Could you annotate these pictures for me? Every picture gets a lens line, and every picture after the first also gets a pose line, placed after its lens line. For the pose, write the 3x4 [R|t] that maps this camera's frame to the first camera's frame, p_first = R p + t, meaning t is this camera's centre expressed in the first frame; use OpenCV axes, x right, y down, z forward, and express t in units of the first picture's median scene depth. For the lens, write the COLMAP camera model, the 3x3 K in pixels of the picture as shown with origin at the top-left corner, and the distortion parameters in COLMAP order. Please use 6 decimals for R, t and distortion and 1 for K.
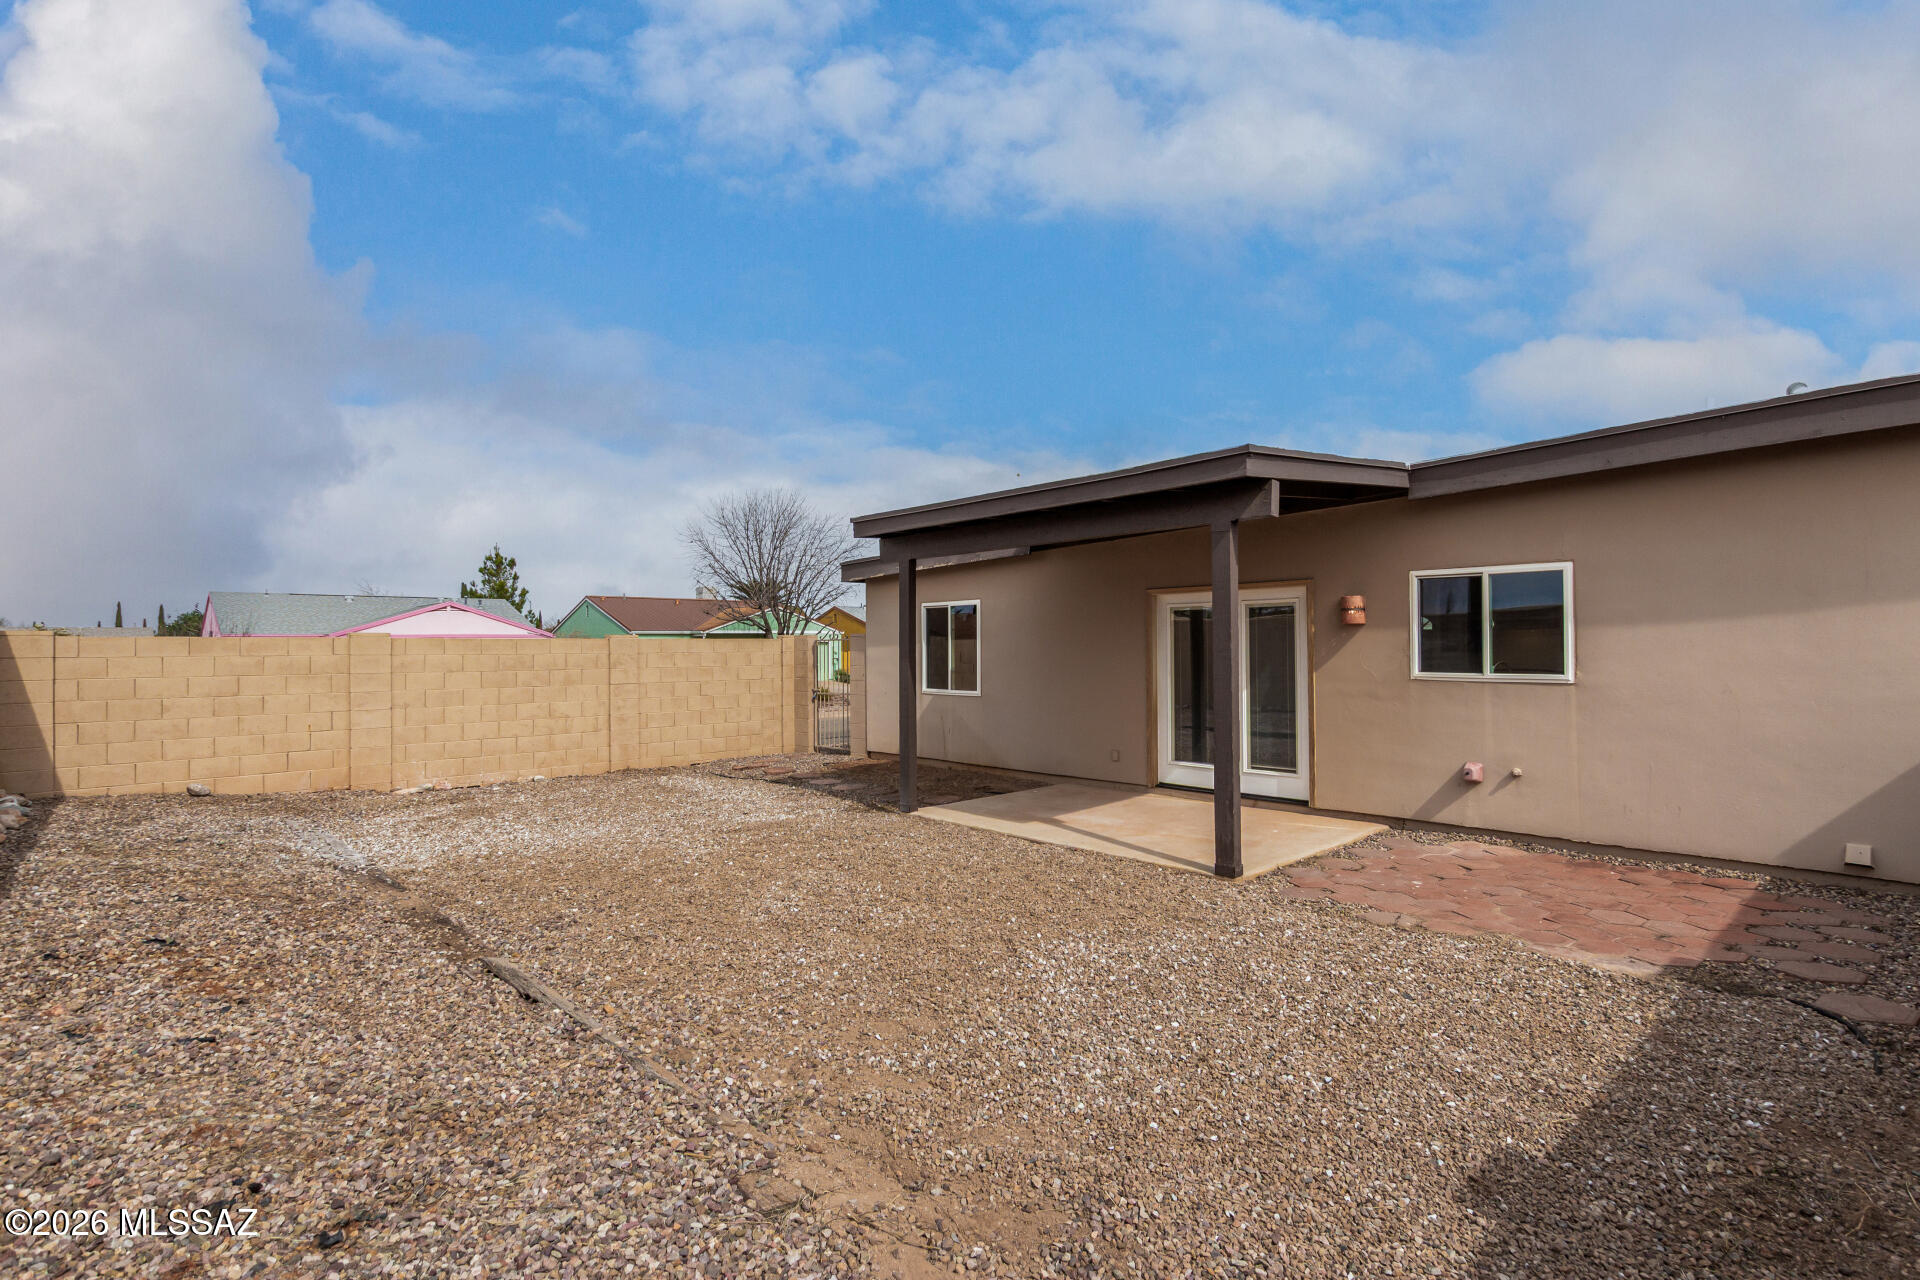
lens RADIAL K [[900.0, 0, 959.4], [0, 900.0, 639.1], [0, 0, 1]] dist [0.003786, 0.000450]
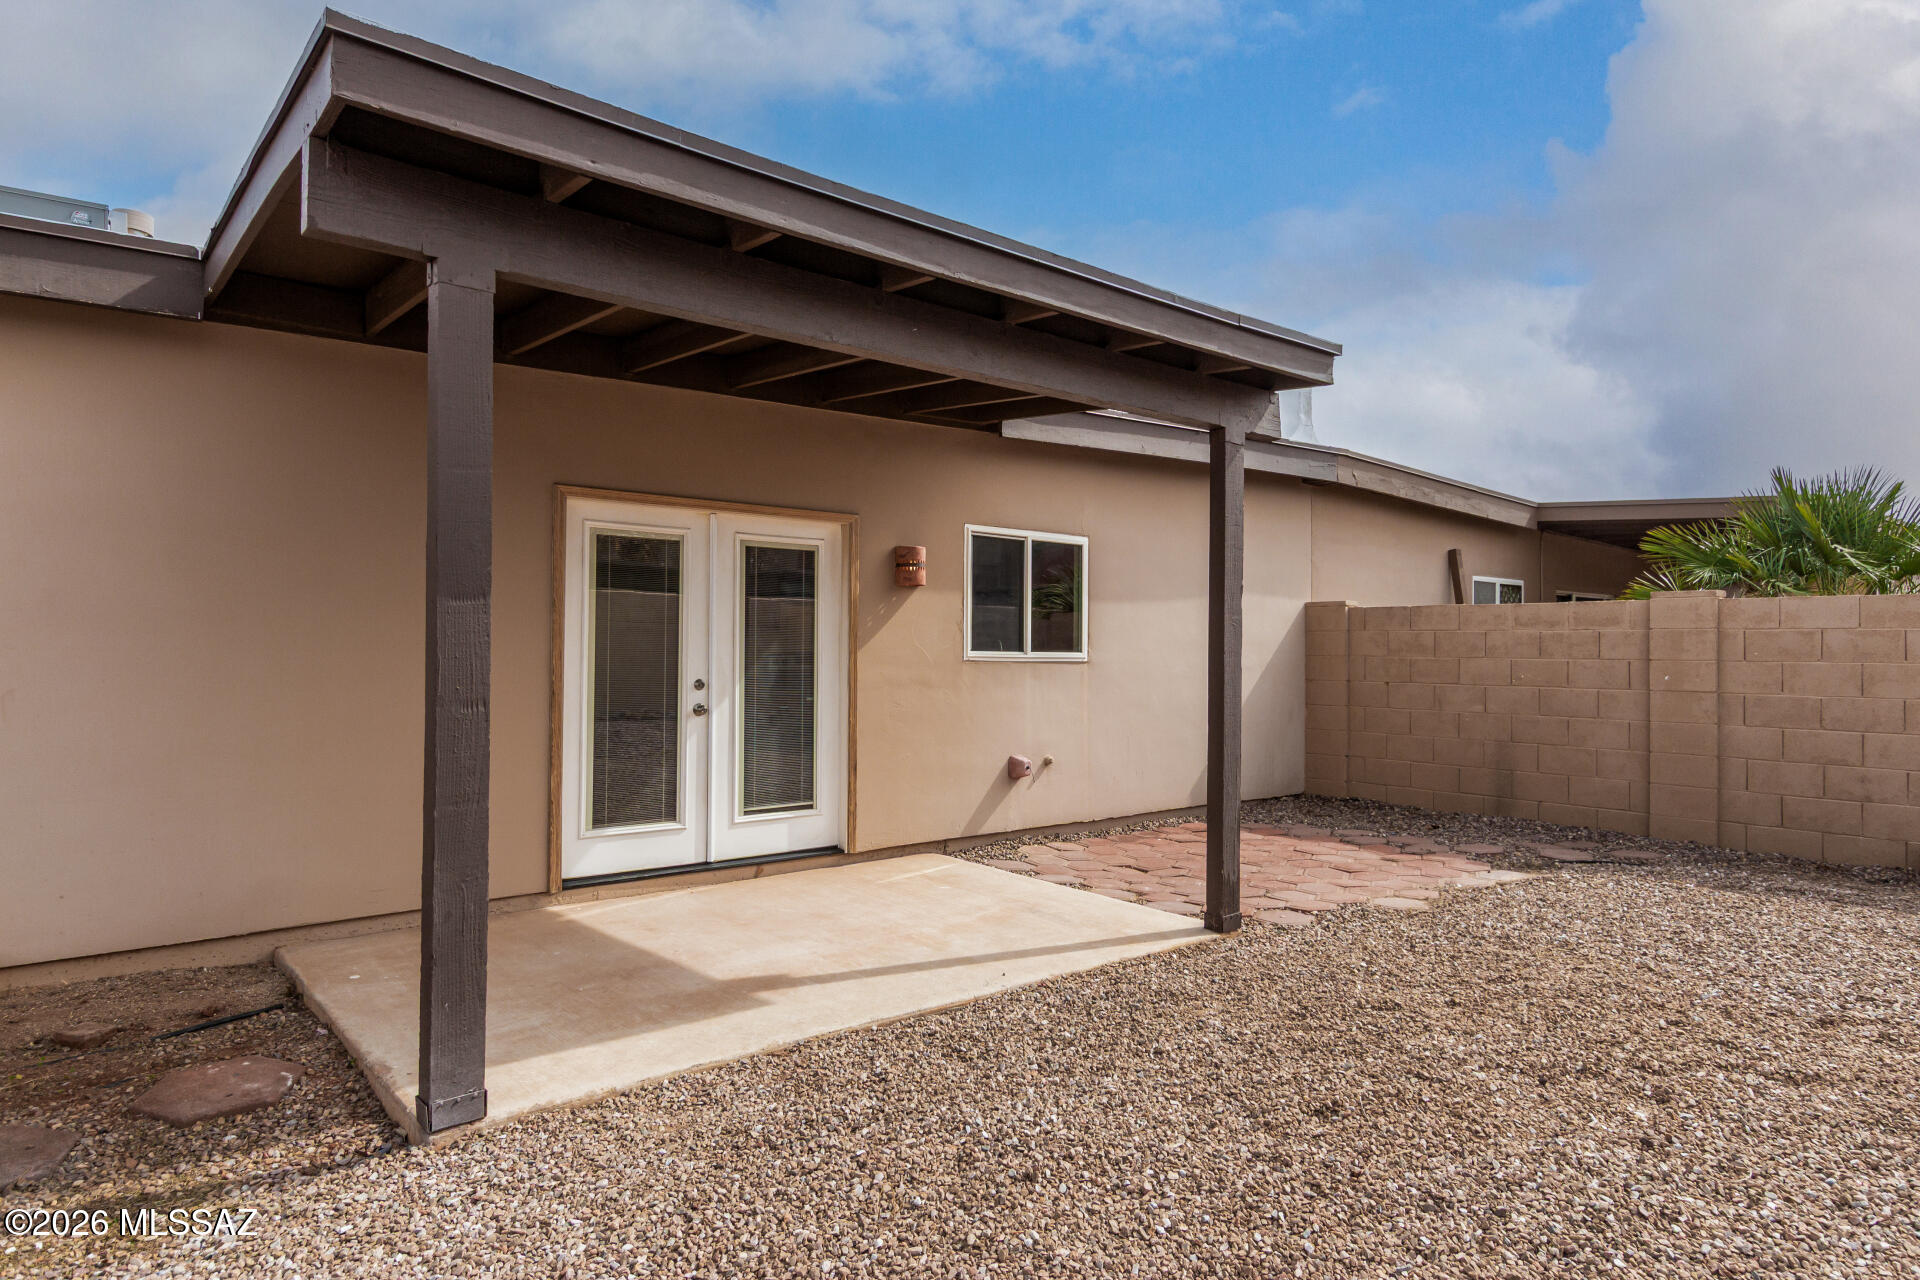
lens RADIAL K [[1095.1, 0, 959.5], [0, 1095.1, 647.2], [0, 0, 1]] dist [-0.003492, -0.000260]
pose [[0.055543, 0.014392, 0.998353, -0.461694], [-0.019135, 0.999728, -0.013347, 0.046234], [-0.998273, -0.018362, 0.055803, 0.951926]]
